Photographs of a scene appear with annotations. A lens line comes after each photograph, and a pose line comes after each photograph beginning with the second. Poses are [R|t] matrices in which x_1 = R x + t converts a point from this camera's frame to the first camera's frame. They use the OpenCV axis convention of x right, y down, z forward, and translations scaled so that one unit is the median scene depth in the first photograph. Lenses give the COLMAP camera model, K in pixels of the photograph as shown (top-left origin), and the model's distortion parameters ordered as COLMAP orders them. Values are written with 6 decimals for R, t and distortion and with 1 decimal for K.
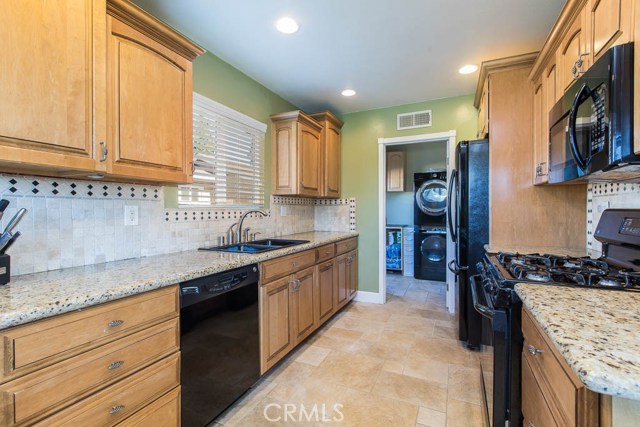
lens RADIAL K [[292.8, 0, 335.3], [0, 292.8, 211.6], [0, 0, 1]] dist [0.004945, 0.001573]
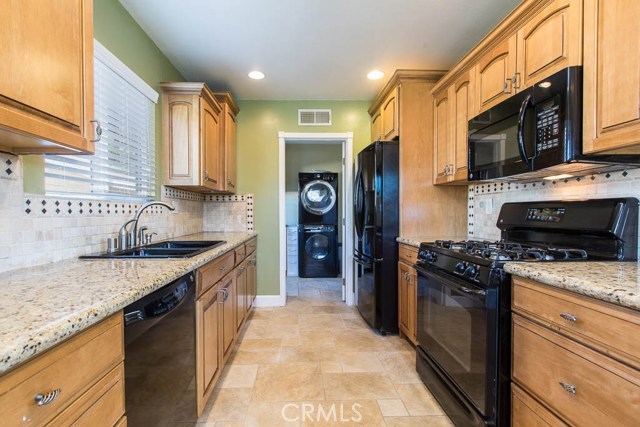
lens RADIAL K [[292.8, 0, 318.4], [0, 292.8, 217.1], [0, 0, 1]] dist [0.004945, 0.001573]
pose [[0.899478, -0.004986, 0.436938, -0.239014], [0.001684, 0.999967, 0.007944, 0.028104], [-0.436963, -0.006410, 0.899457, 0.147276]]
